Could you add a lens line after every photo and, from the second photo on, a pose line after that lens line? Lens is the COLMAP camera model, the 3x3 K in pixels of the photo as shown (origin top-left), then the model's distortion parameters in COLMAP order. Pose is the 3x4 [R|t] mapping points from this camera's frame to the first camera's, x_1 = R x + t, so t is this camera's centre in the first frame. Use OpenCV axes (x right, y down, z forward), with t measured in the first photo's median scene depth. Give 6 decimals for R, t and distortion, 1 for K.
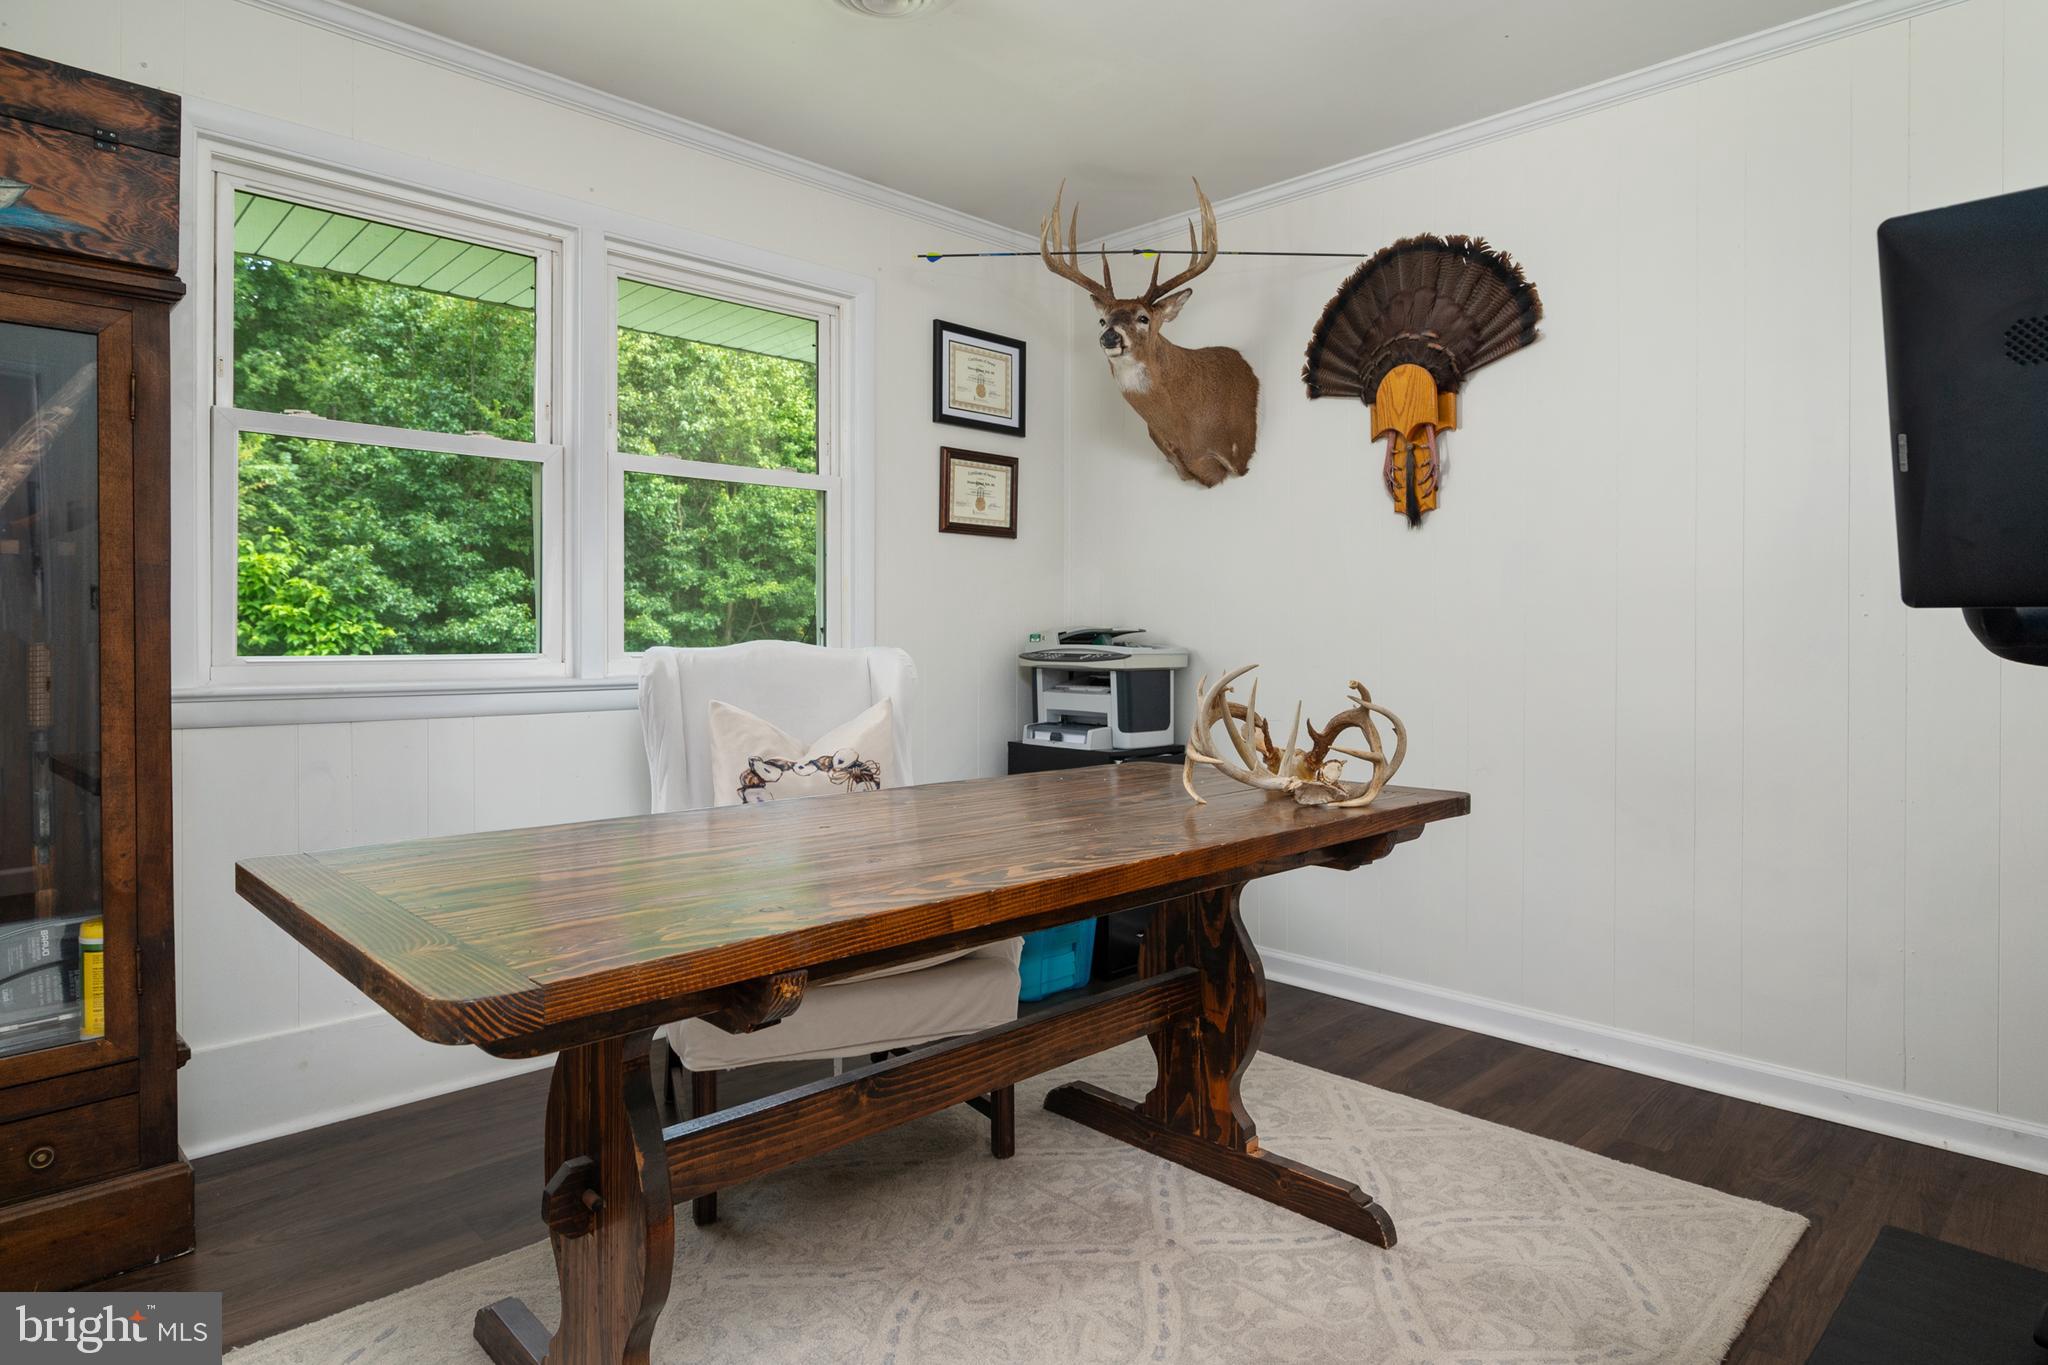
lens RADIAL K [[1158.1, 0, 1024.0], [0, 1158.1, 682.5], [0, 0, 1]] dist [-0.007395, -0.001665]
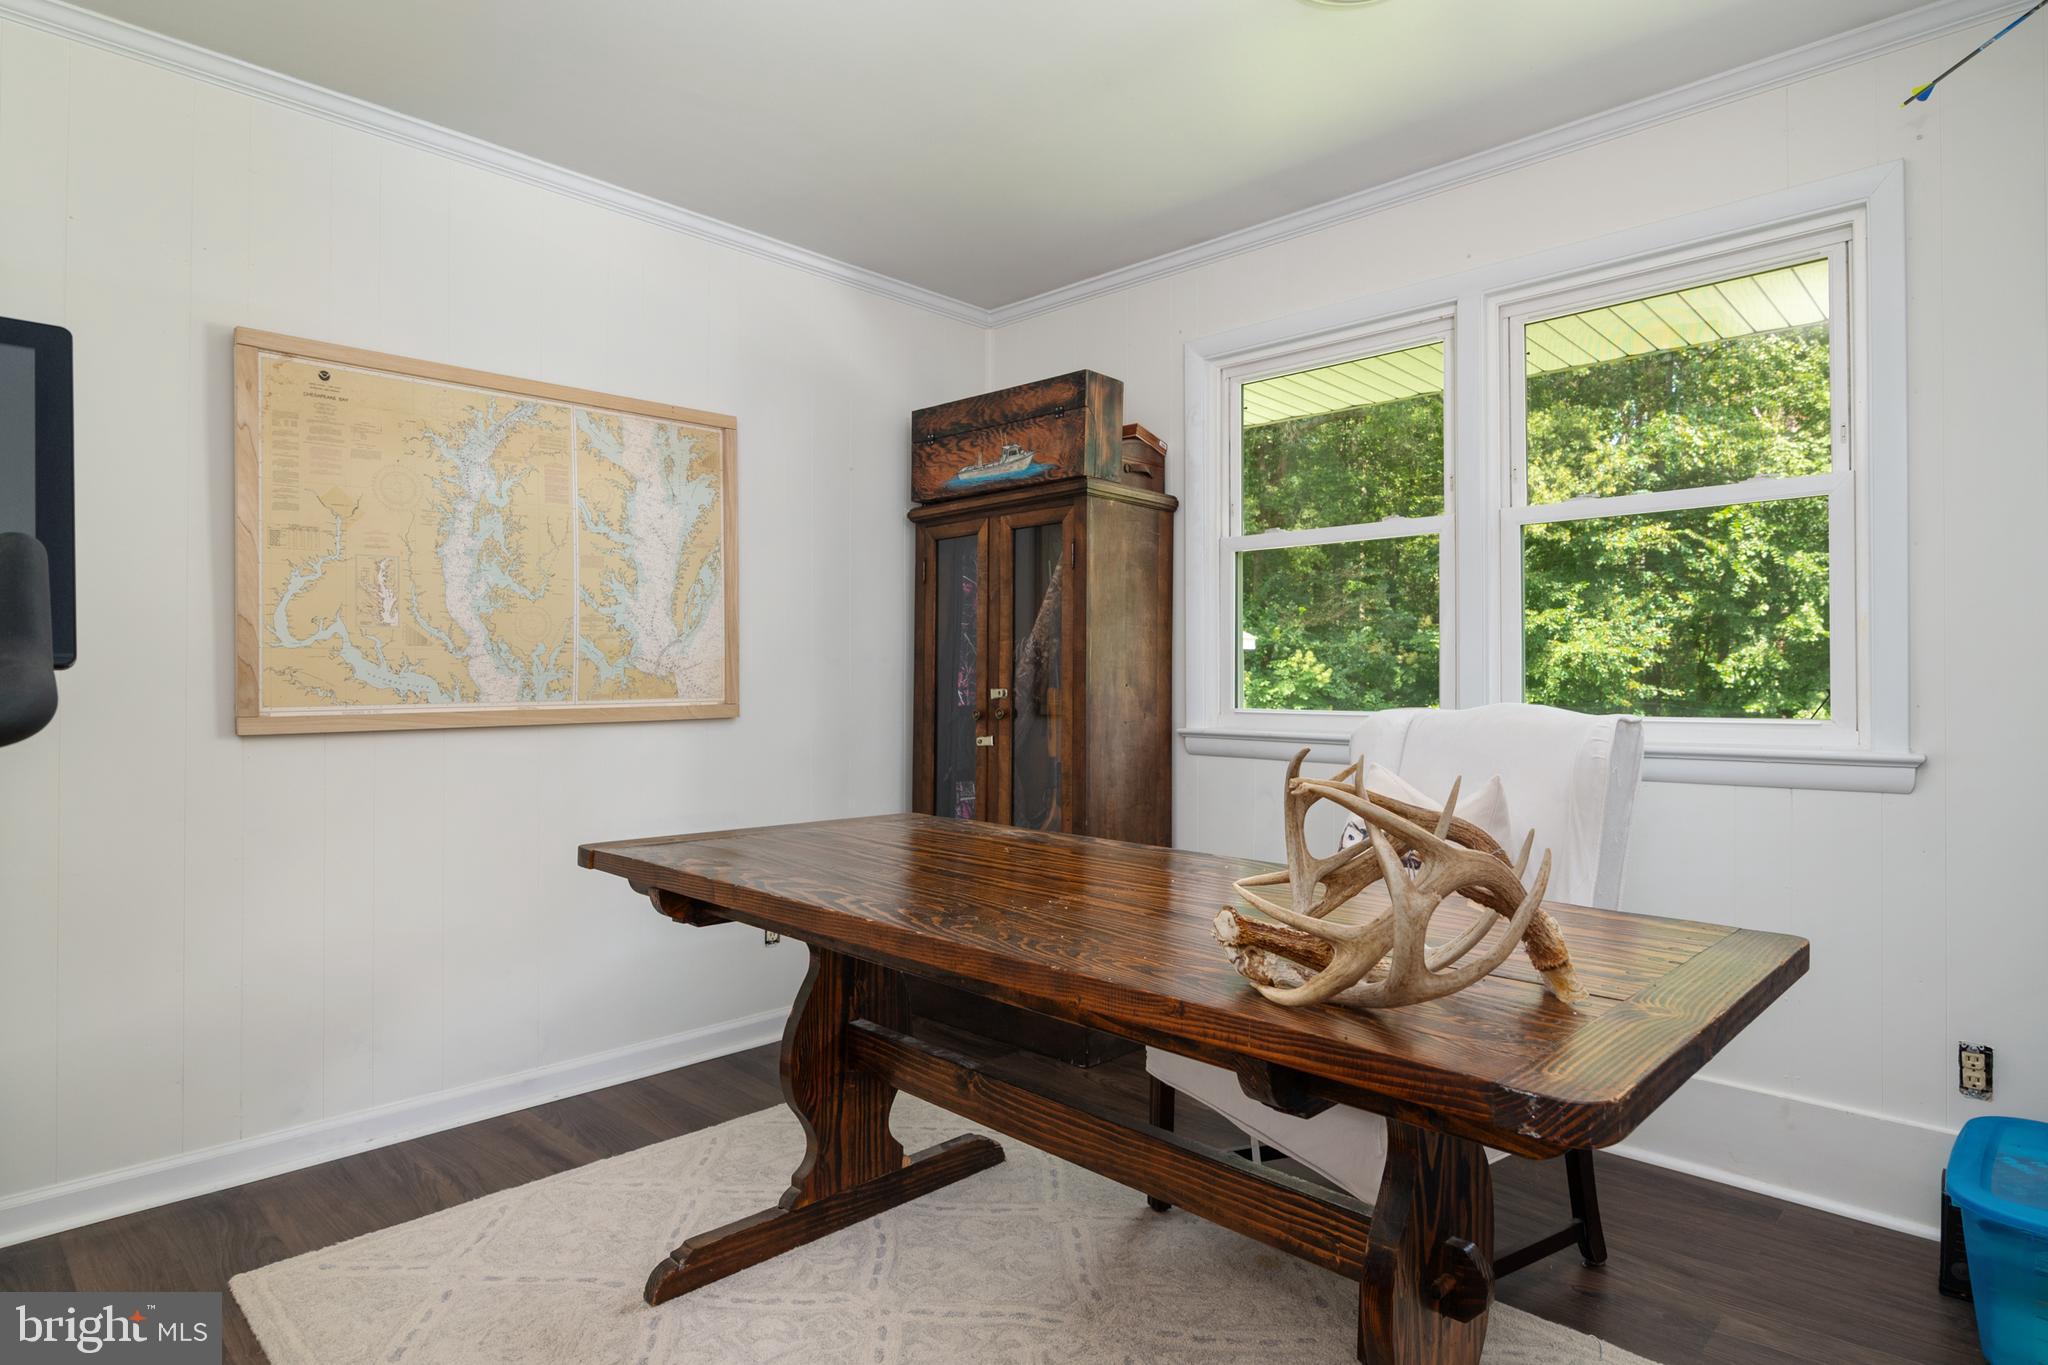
lens RADIAL K [[1158.1, 0, 1024.0], [0, 1158.1, 682.5], [0, 0, 1]] dist [-0.007395, -0.001665]
pose [[0.028813, -0.010711, -0.999527, 0.925395], [-0.037001, 0.999246, -0.011774, -0.036867], [0.998900, 0.037322, 0.028395, 0.881912]]
